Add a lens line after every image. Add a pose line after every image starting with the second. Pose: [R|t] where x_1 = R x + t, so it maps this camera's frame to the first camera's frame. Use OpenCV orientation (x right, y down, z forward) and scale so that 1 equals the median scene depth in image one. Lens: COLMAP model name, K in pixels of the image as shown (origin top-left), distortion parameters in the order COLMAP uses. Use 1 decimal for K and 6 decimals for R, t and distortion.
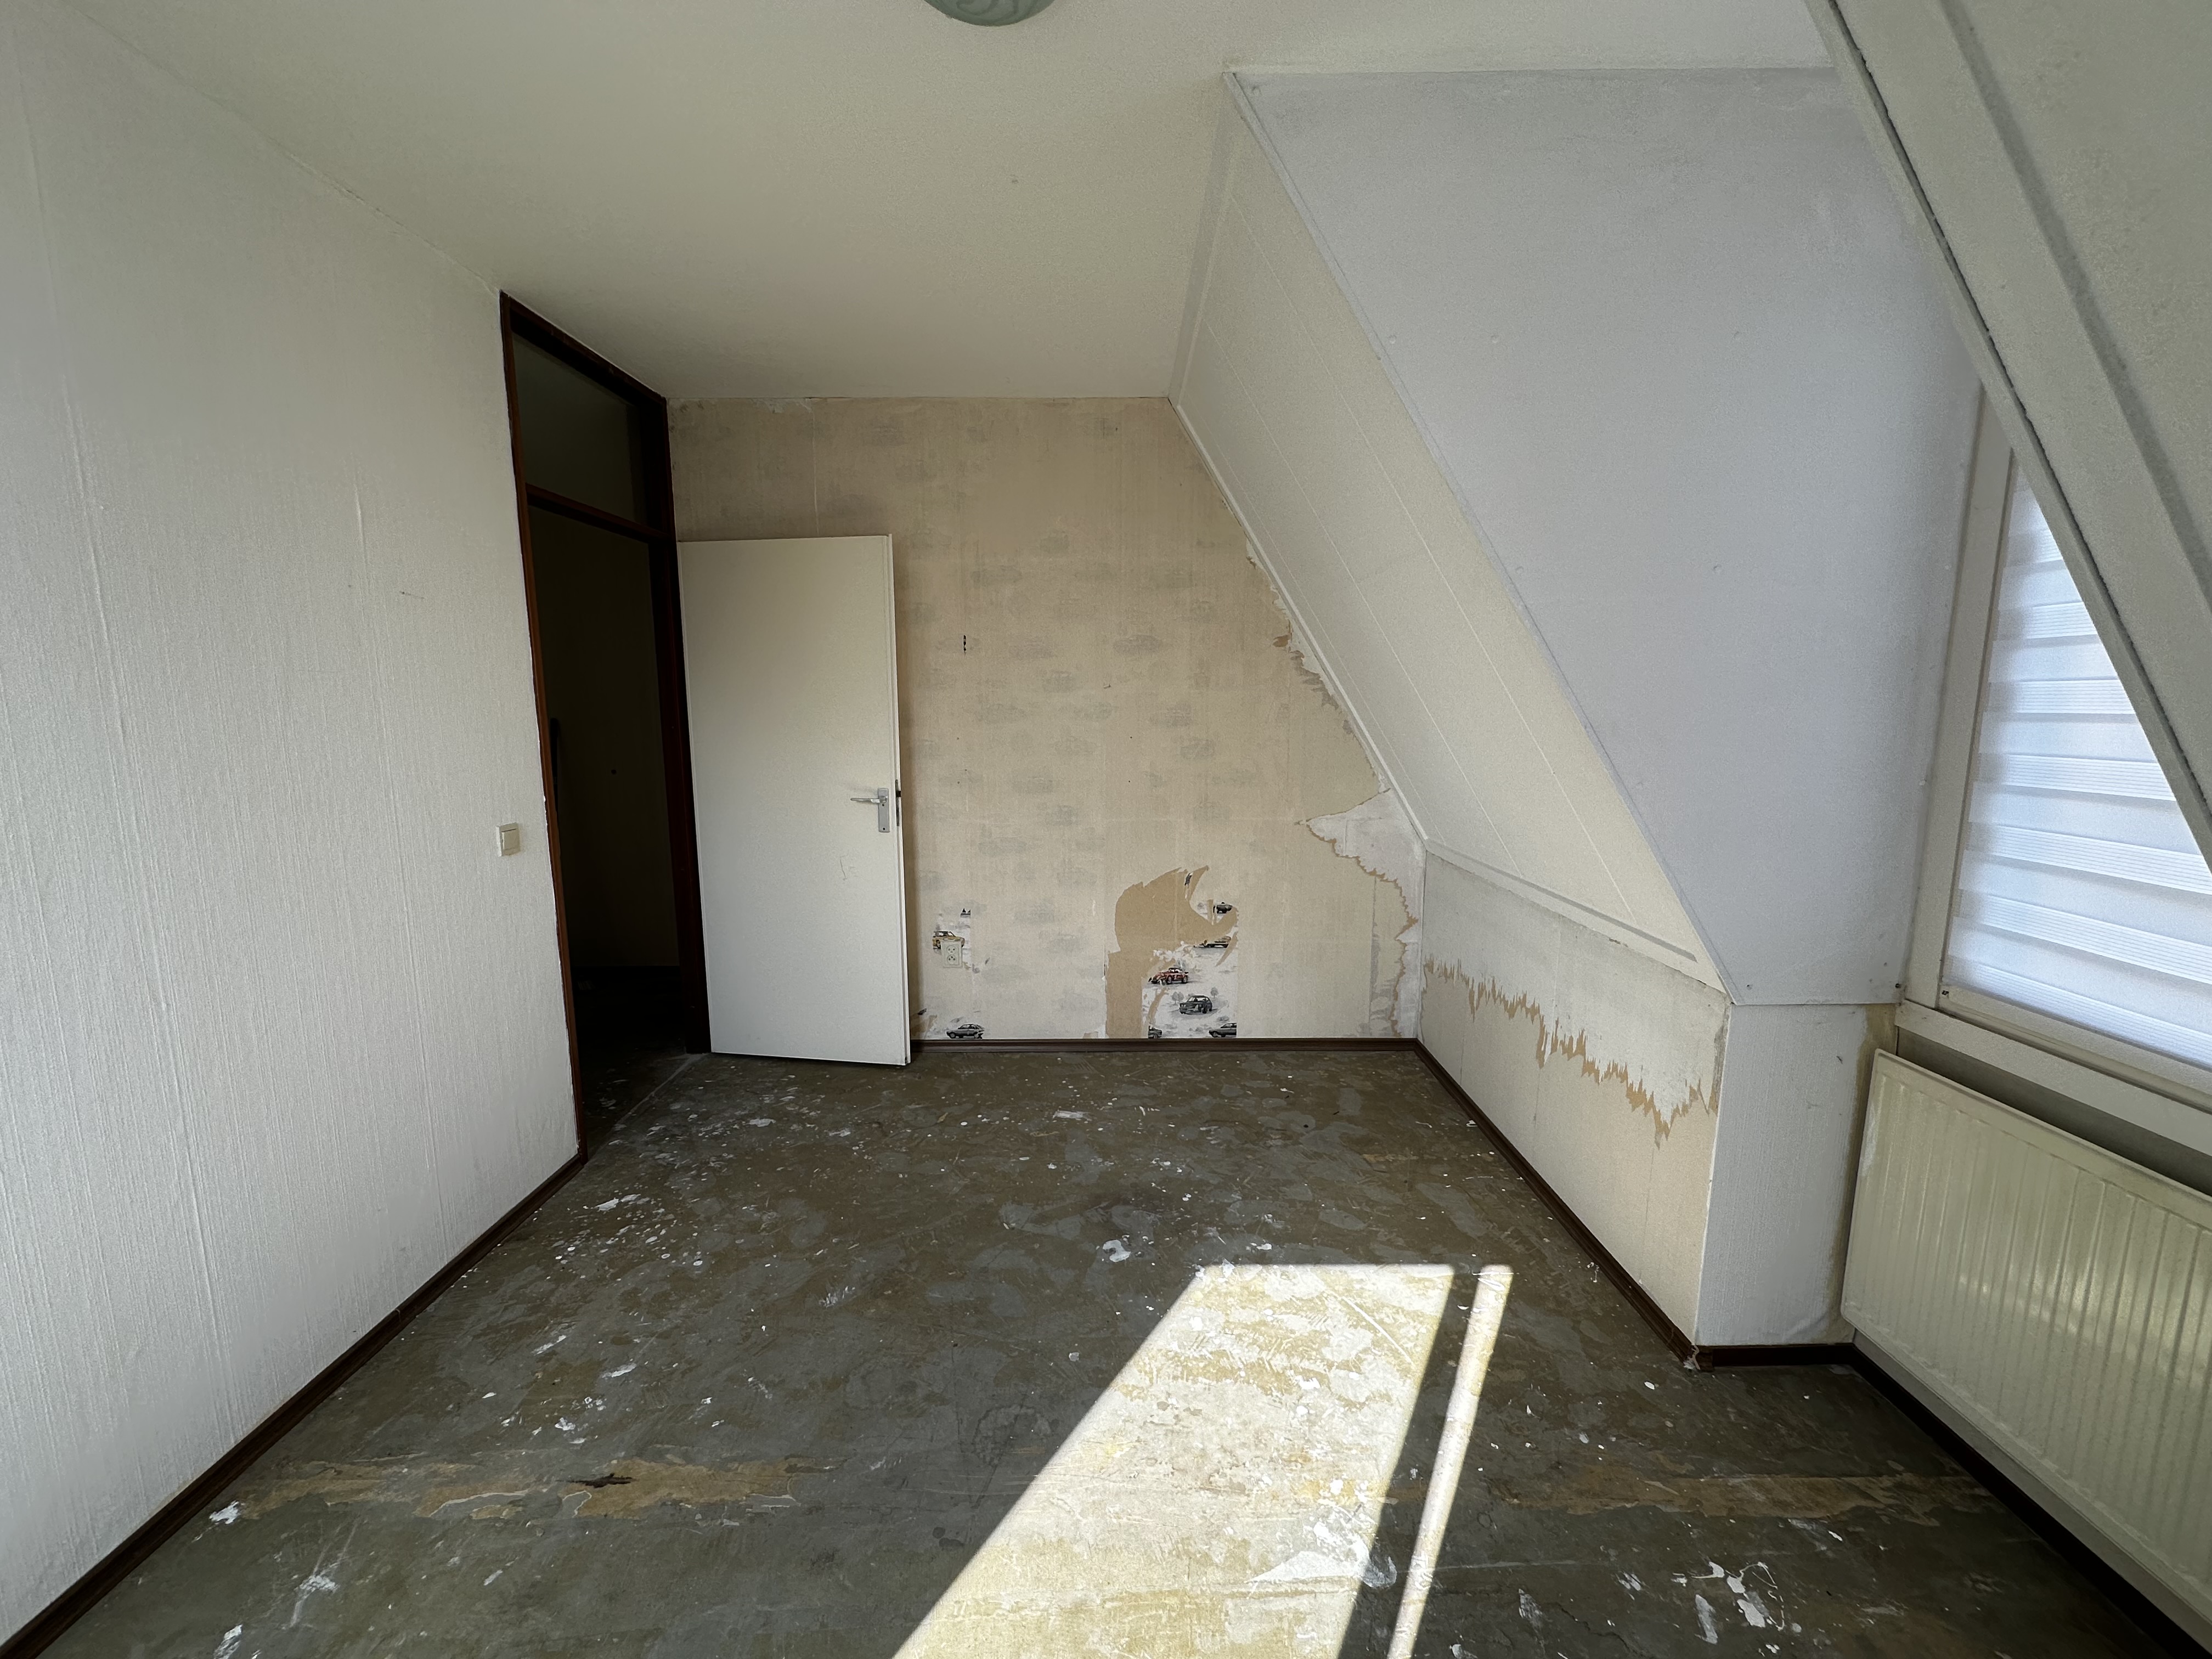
lens RADIAL K [[881.6, 0, 1103.2], [0, 881.6, 827.5], [0, 0, 1]] dist [-0.001941, 0.000360]
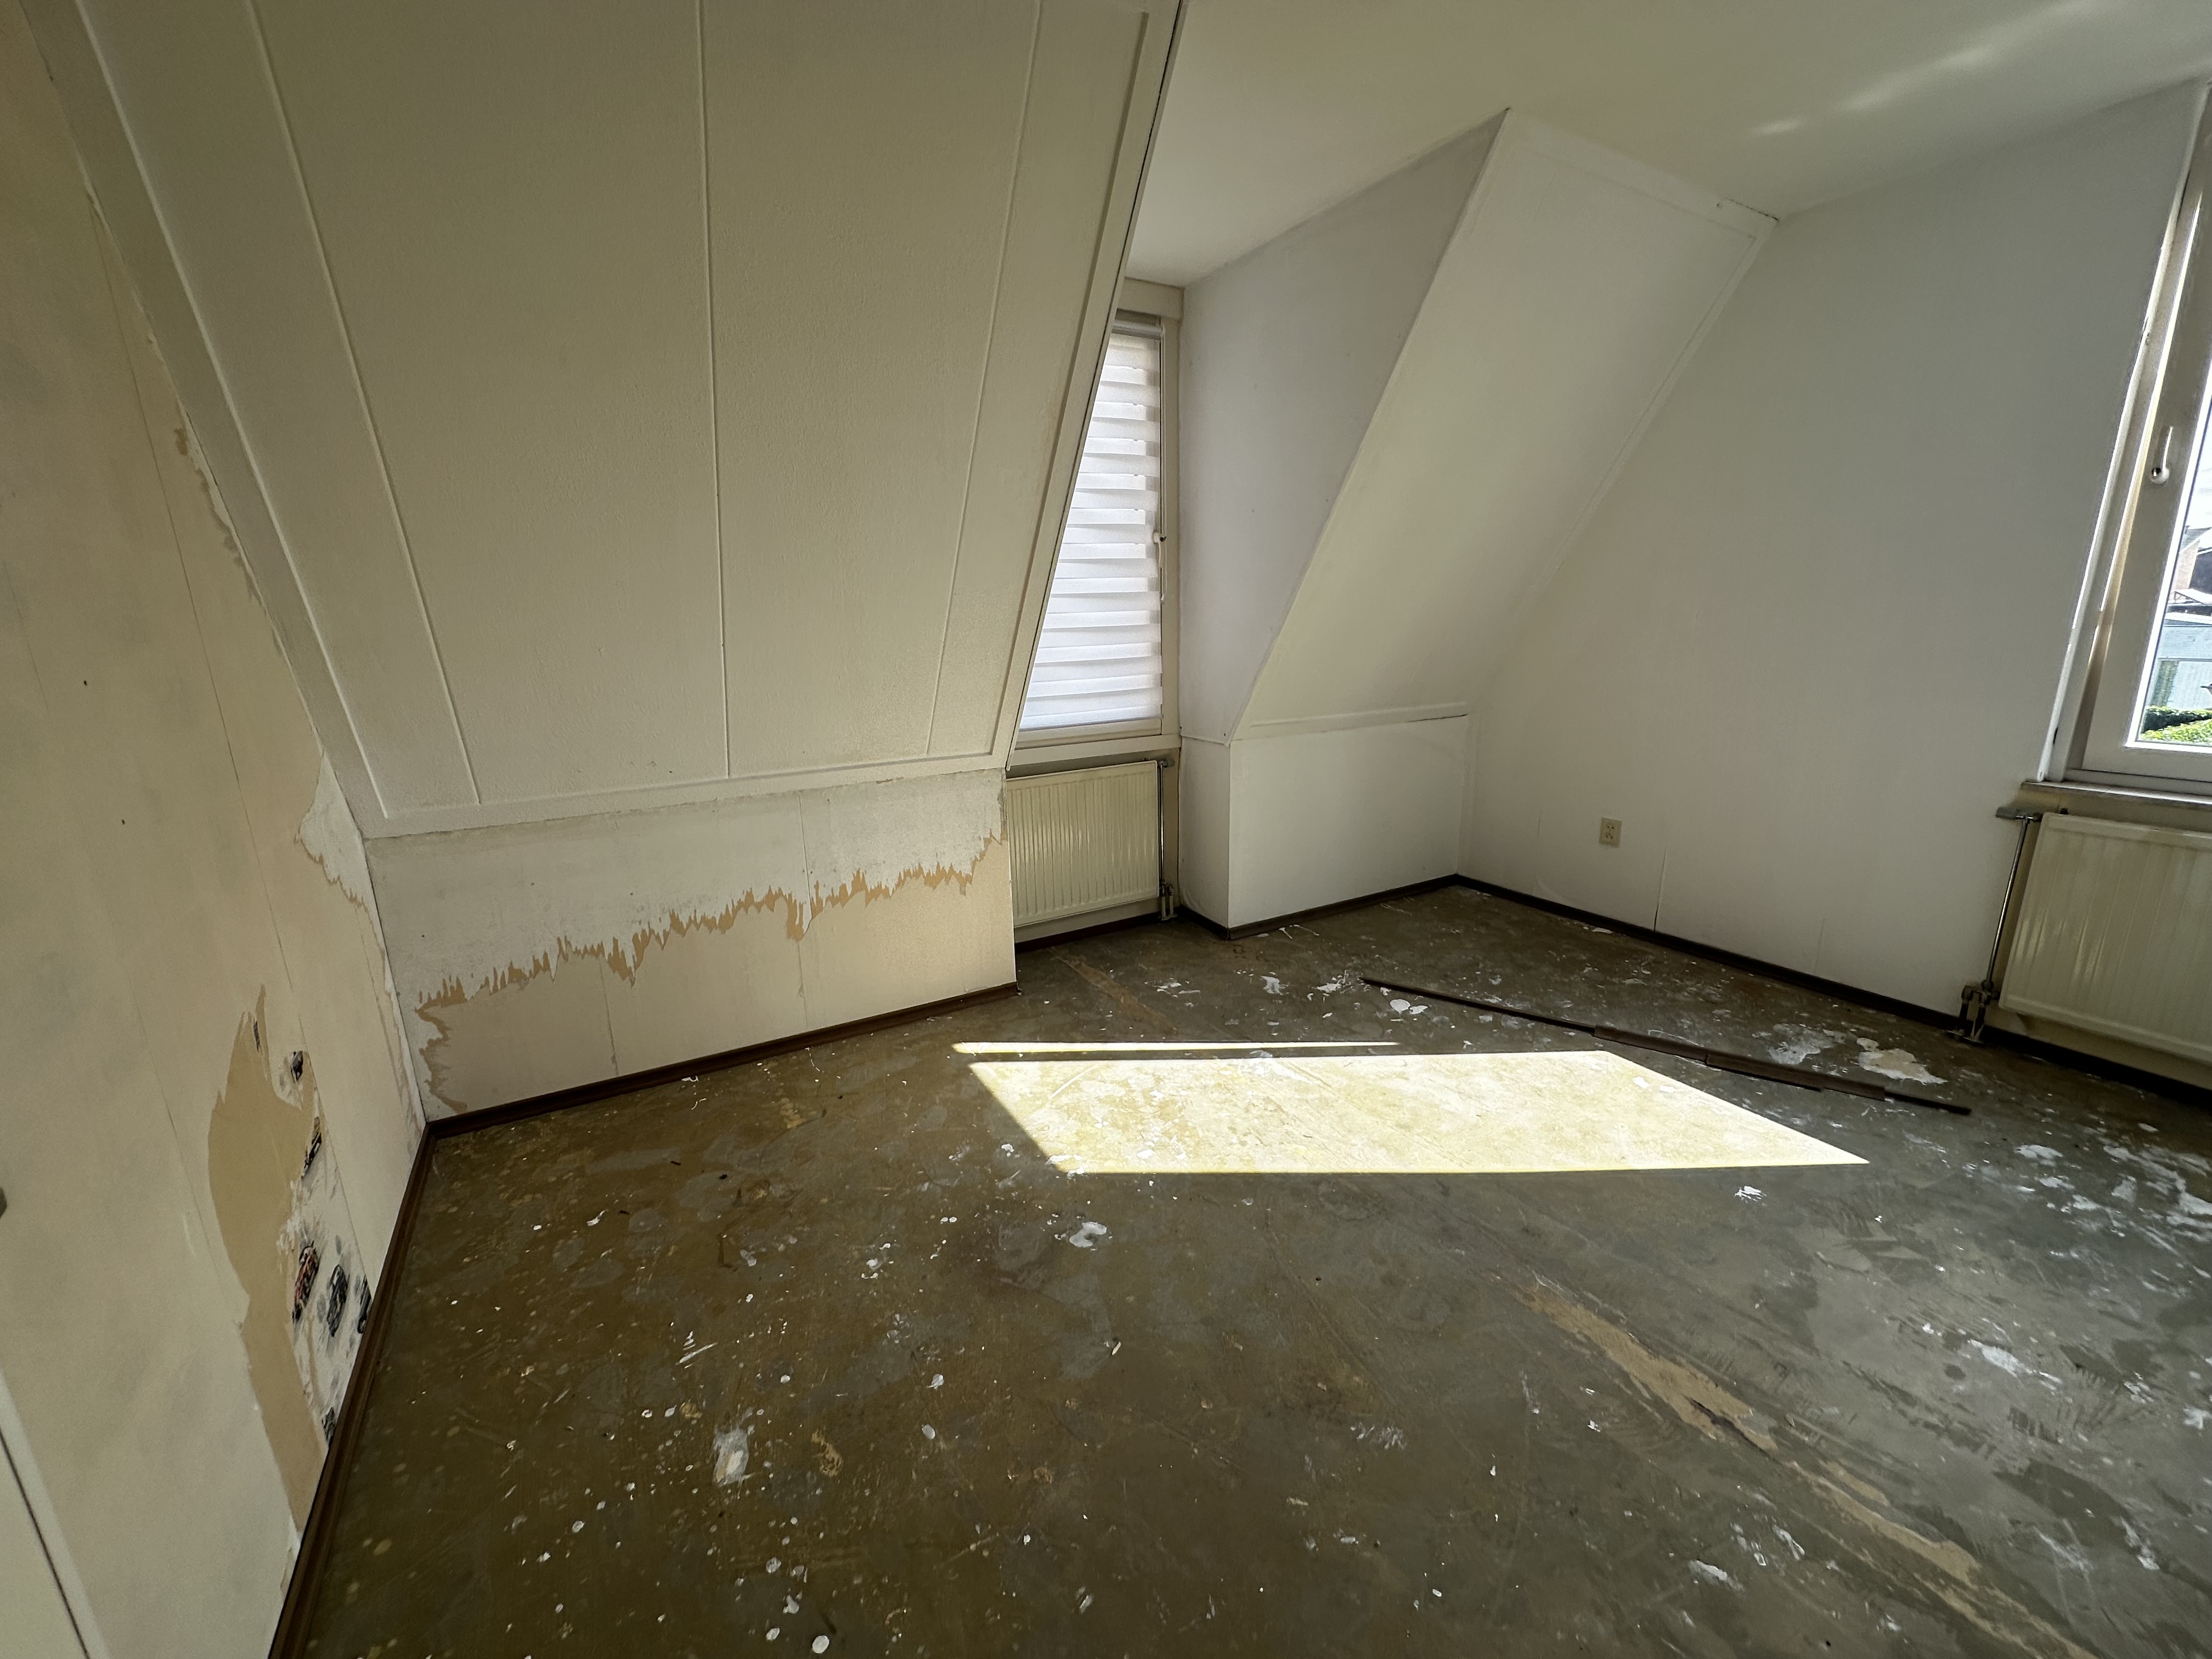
lens RADIAL K [[881.6, 0, 1105.1], [0, 881.6, 822.5], [0, 0, 1]] dist [-0.001941, 0.000360]
pose [[-0.508002, -0.189046, 0.840354, -0.686380], [0.145952, 0.942619, 0.300280, -0.156710], [-0.848900, 0.275194, -0.451261, 1.372976]]
